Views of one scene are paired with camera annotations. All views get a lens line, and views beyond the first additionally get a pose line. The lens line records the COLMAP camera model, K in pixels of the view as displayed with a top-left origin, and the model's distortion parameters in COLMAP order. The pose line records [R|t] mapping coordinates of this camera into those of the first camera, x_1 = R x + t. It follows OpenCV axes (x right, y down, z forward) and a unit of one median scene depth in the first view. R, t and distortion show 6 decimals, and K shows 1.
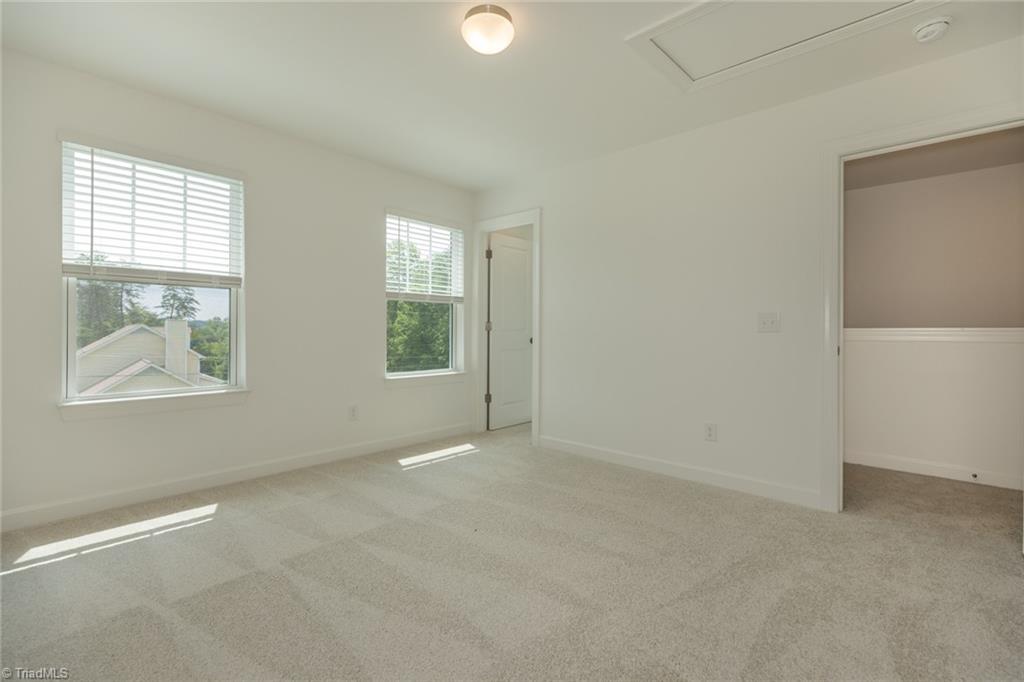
lens RADIAL K [[468.9, 0, 513.8], [0, 468.9, 333.5], [0, 0, 1]] dist [0.002983, 0.000414]
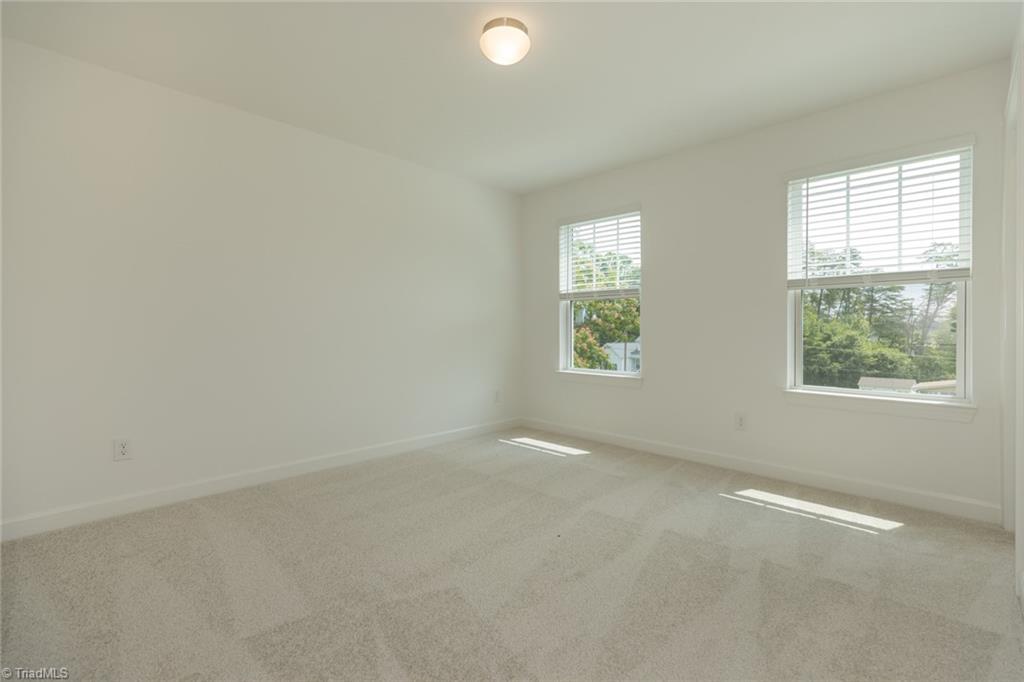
lens RADIAL K [[454.3, 0, 516.3], [0, 454.3, 334.1], [0, 0, 1]] dist [0.001698, 0.000415]
pose [[-0.042879, 0.005148, -0.999067, 0.322908], [-0.006576, 0.999964, 0.005435, -0.000333], [0.999059, 0.006803, -0.042843, 0.361066]]
